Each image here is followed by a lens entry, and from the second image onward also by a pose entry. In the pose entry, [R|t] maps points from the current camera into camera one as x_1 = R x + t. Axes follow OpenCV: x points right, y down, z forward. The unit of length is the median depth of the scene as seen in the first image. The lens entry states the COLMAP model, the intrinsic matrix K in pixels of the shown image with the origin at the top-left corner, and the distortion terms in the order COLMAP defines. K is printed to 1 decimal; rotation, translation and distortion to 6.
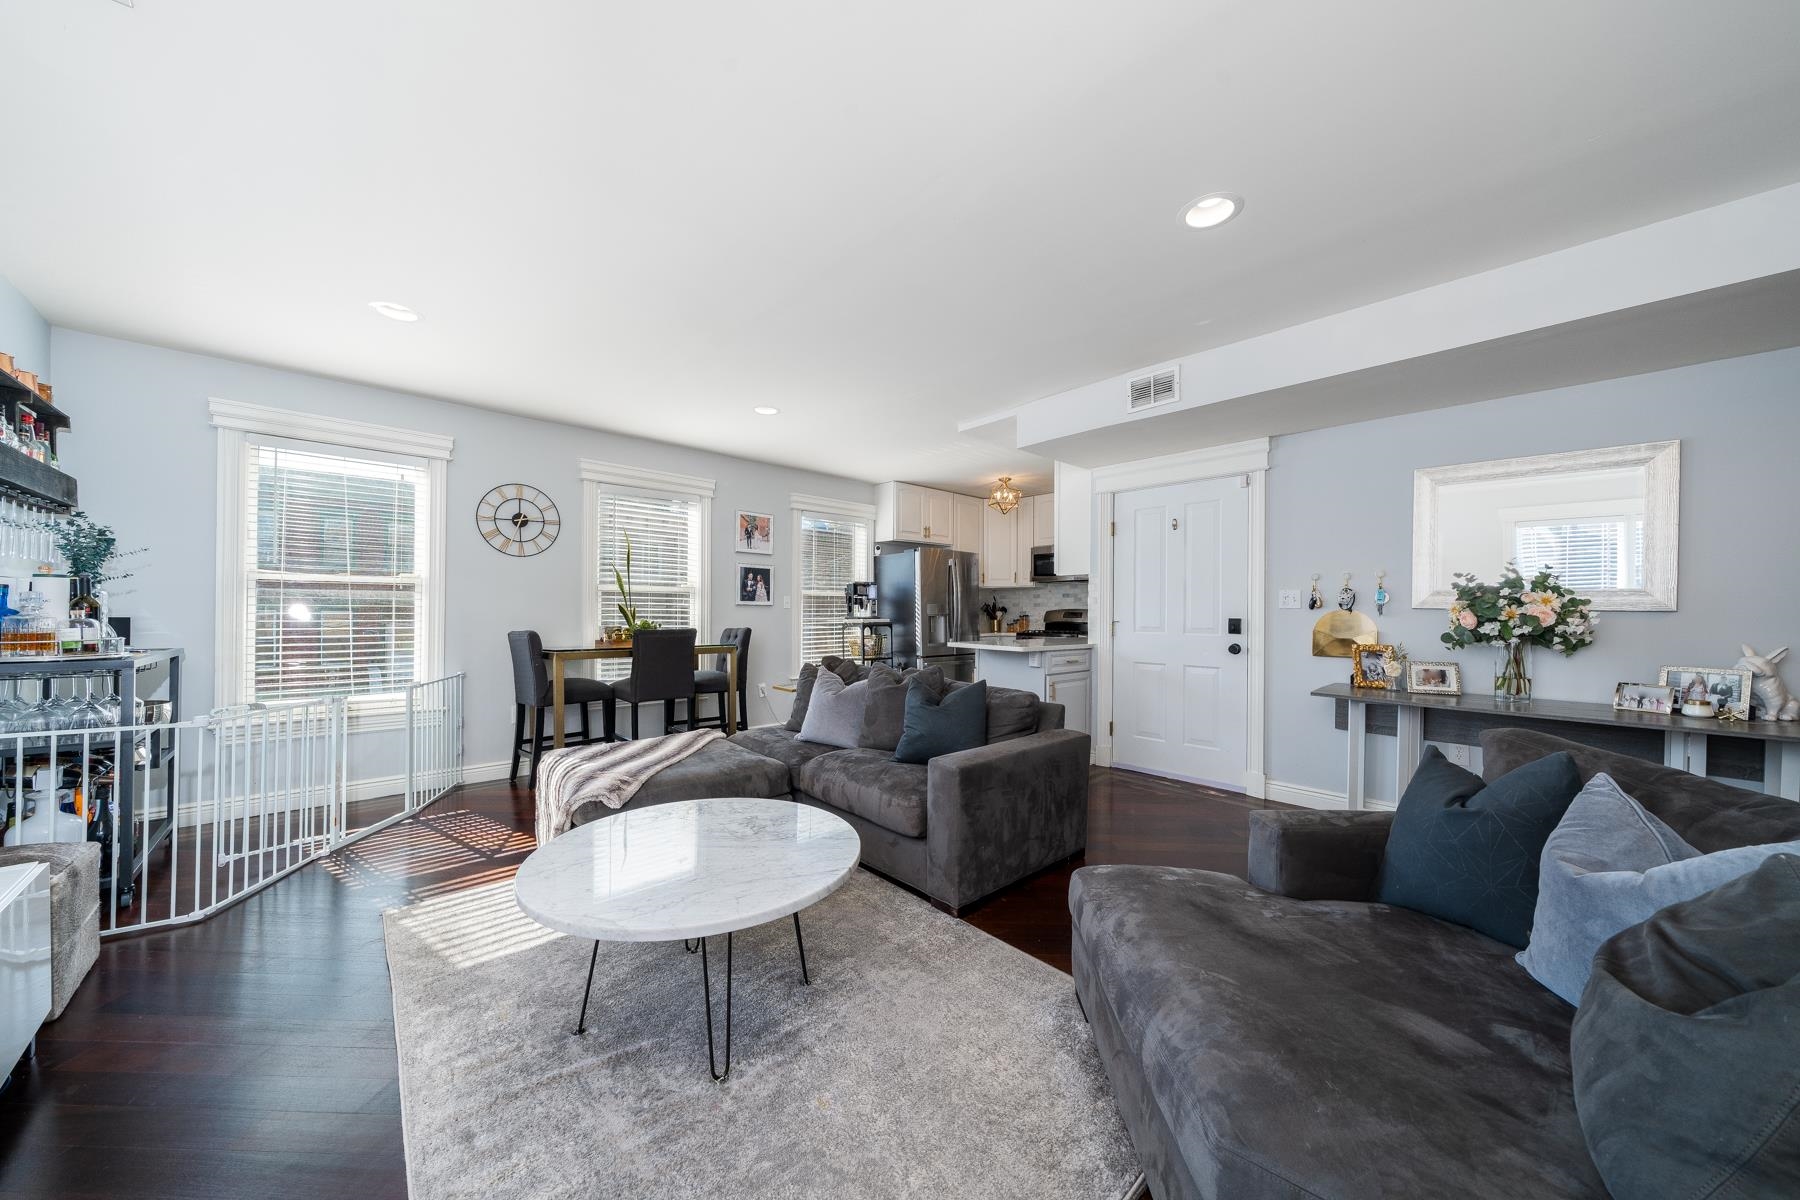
lens RADIAL K [[611.8, 0, 901.6], [0, 611.8, 608.4], [0, 0, 1]] dist [-0.004460, -0.000055]
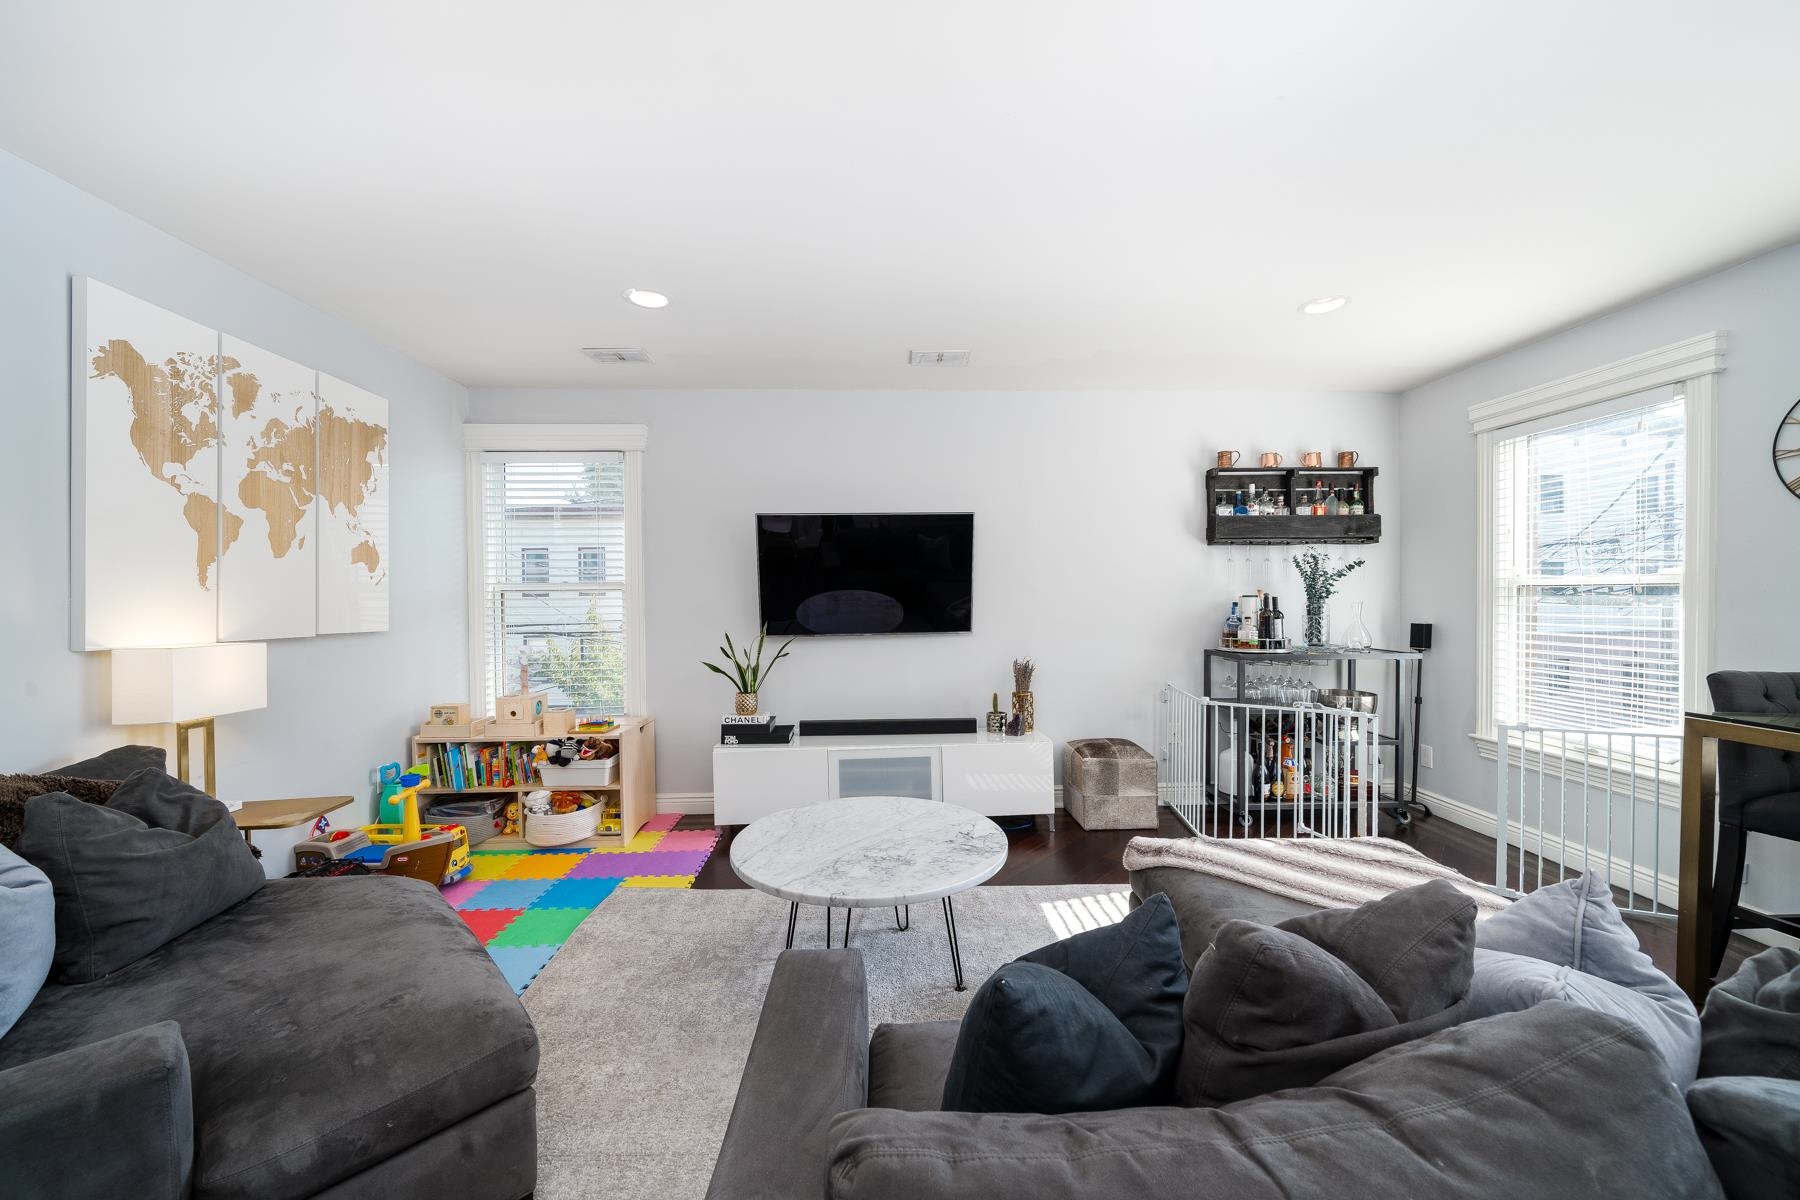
lens RADIAL K [[676.1, 0, 896.3], [0, 676.1, 606.7], [0, 0, 1]] dist [-0.003089, -0.000484]
pose [[-0.661511, 0.010318, -0.749865, 0.183055], [0.007367, 0.999947, 0.007260, -0.017792], [0.749900, -0.000722, -0.661551, 0.571261]]
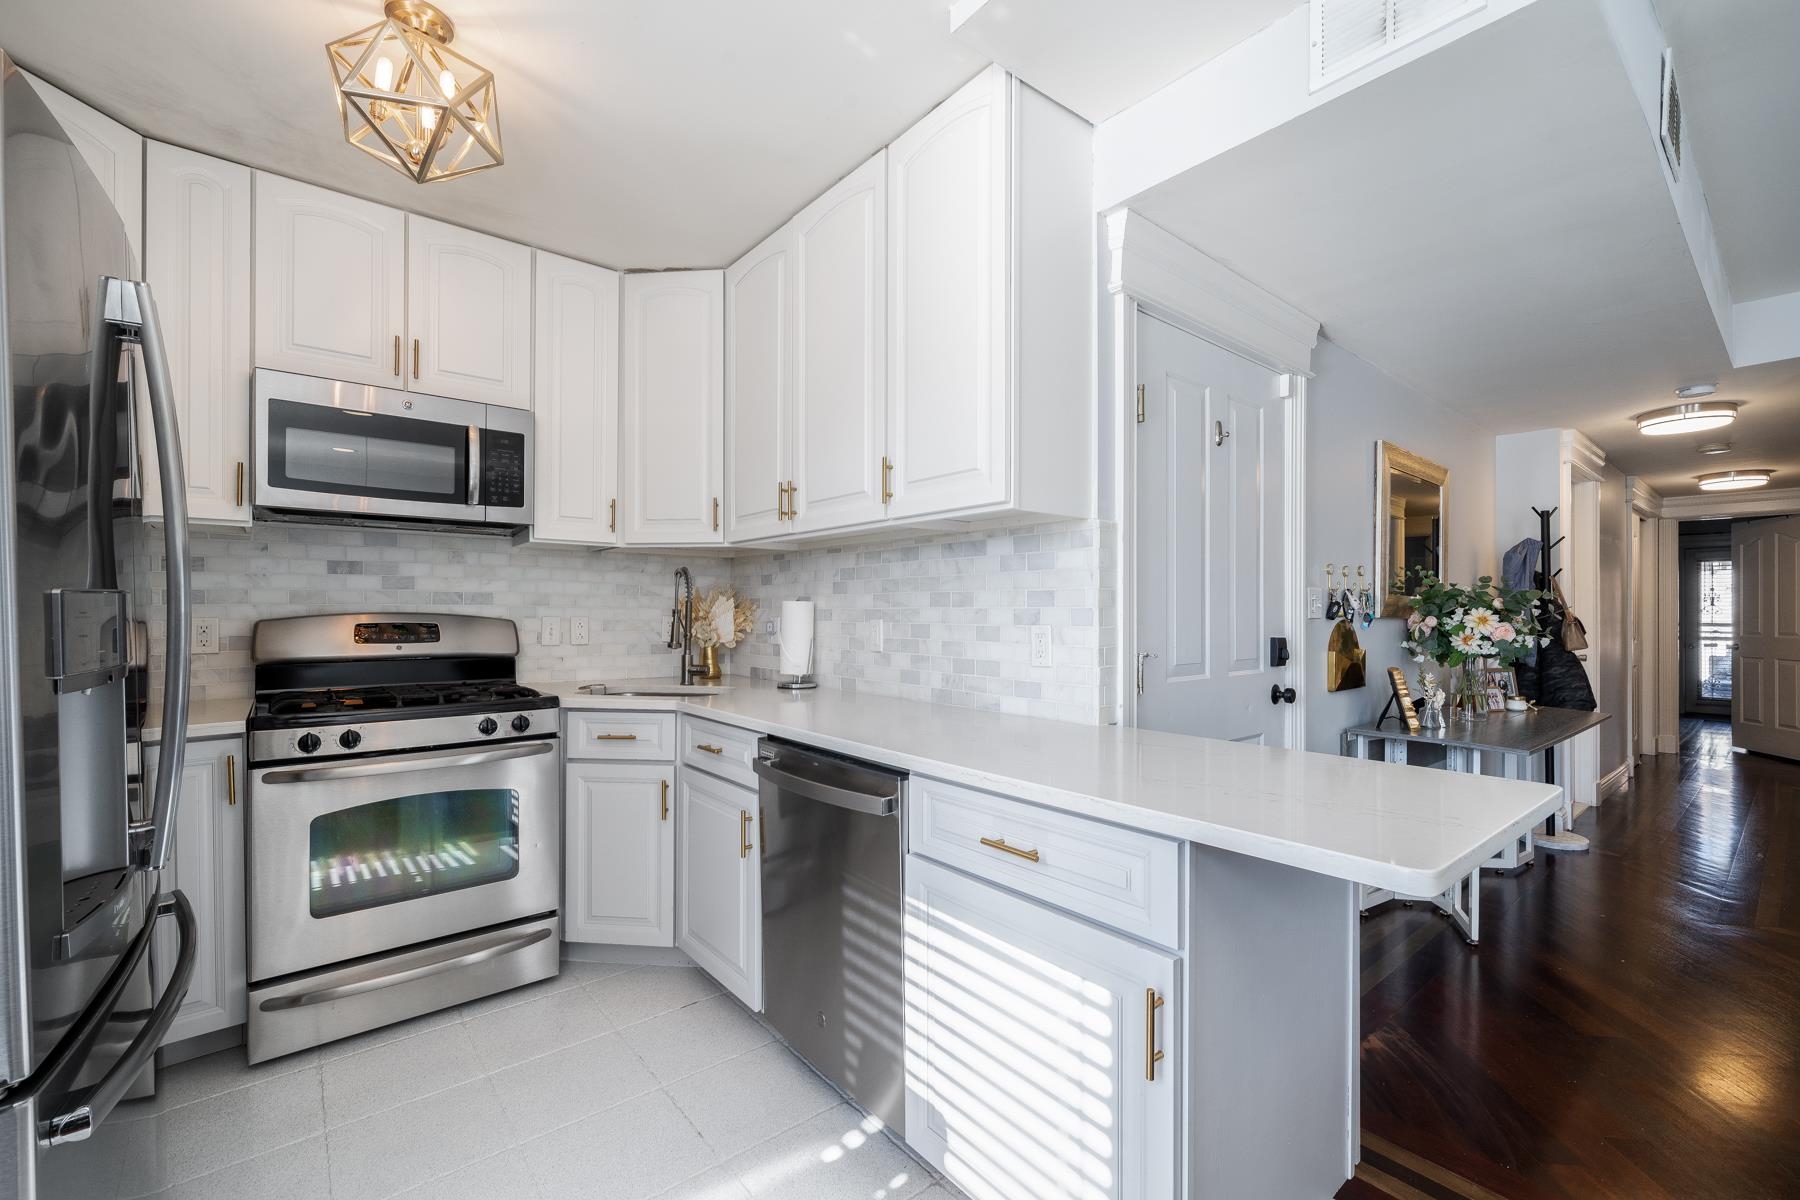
lens RADIAL K [[748.7, 0, 899.6], [0, 748.7, 607.7], [0, 0, 1]] dist [0.000756, 0.000003]
pose [[0.076166, -0.002126, 0.997093, -0.089370], [-0.008612, 0.999959, 0.002790, -0.006006], [-0.997058, -0.008799, 0.076144, 0.865952]]
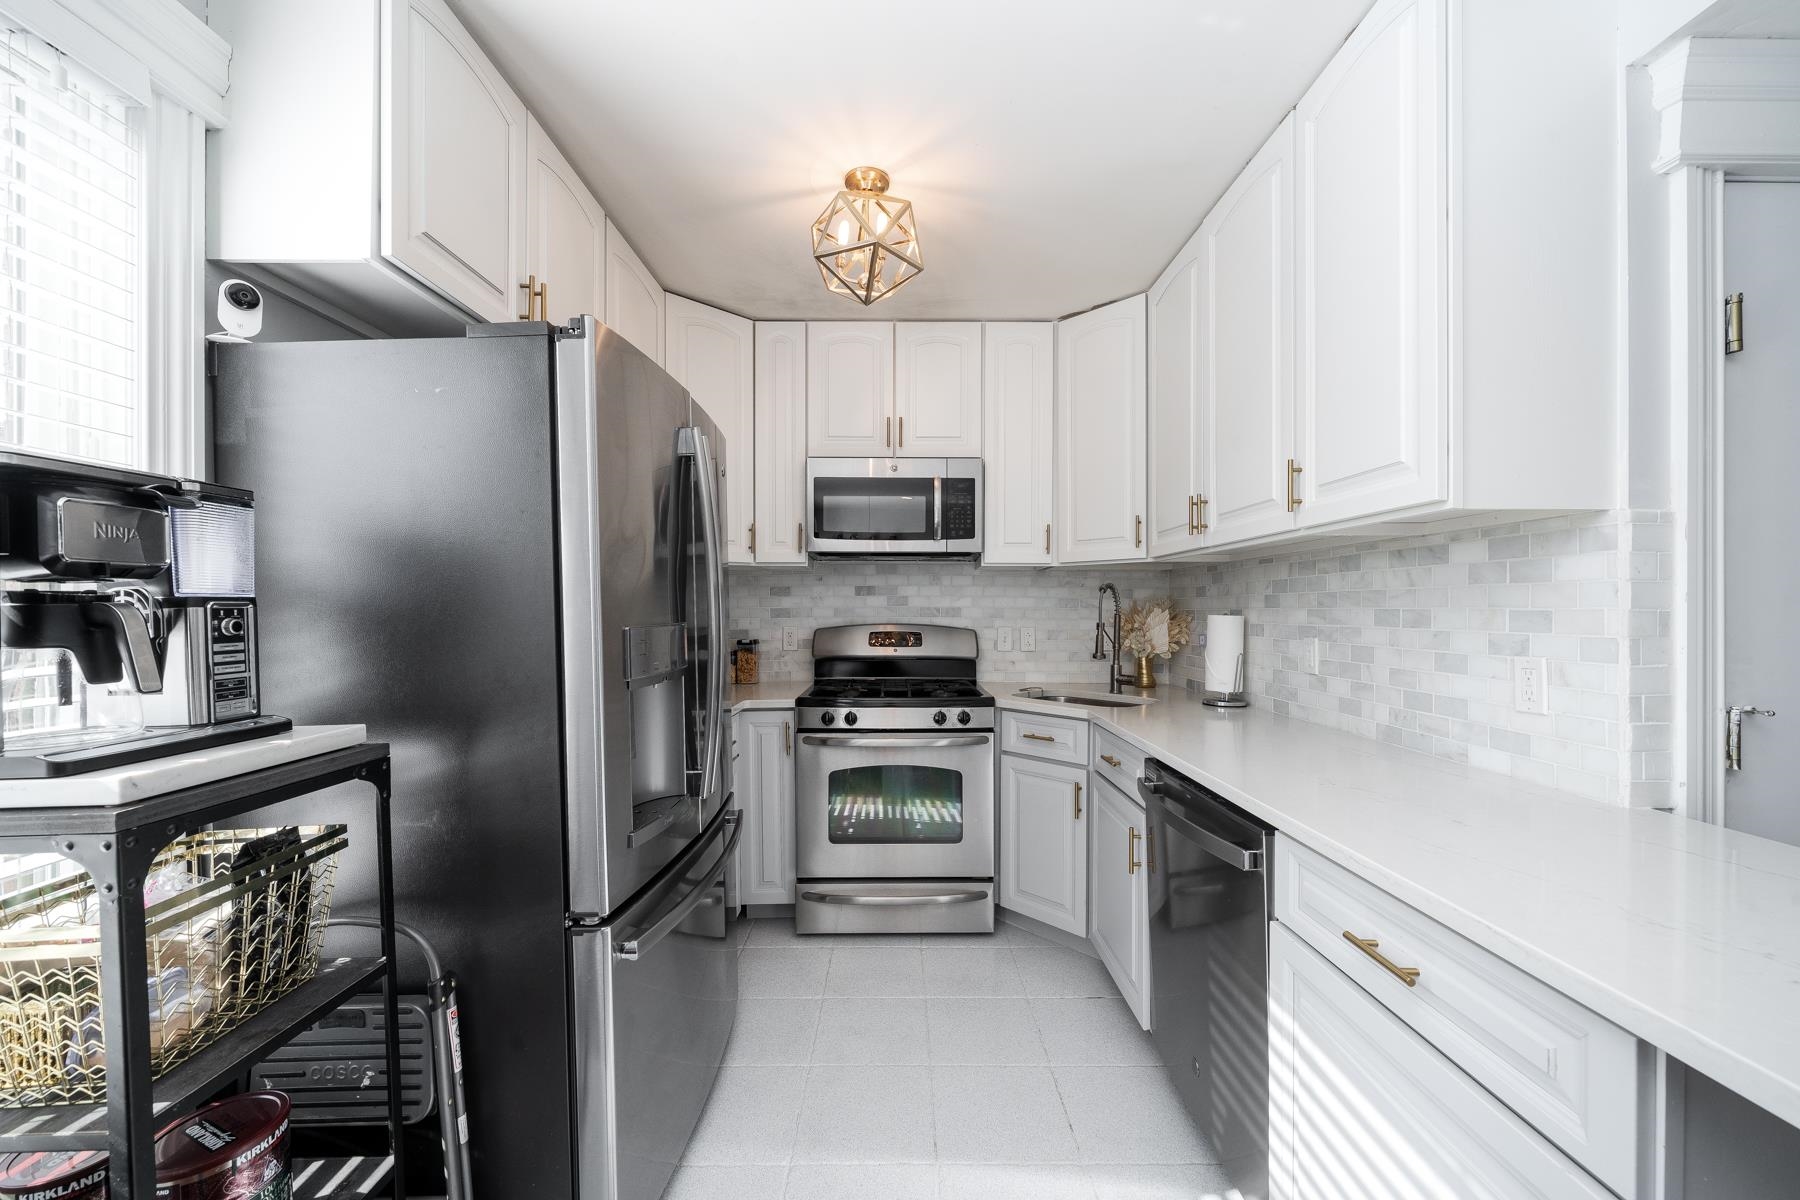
lens RADIAL K [[682.8, 0, 901.5], [0, 682.8, 608.9], [0, 0, 1]] dist [-0.002394, -0.000236]
pose [[0.687091, -0.005608, 0.726550, -0.056589], [-0.001506, 0.999957, 0.009143, -0.016031], [-0.726570, -0.007376, 0.687053, 0.822500]]
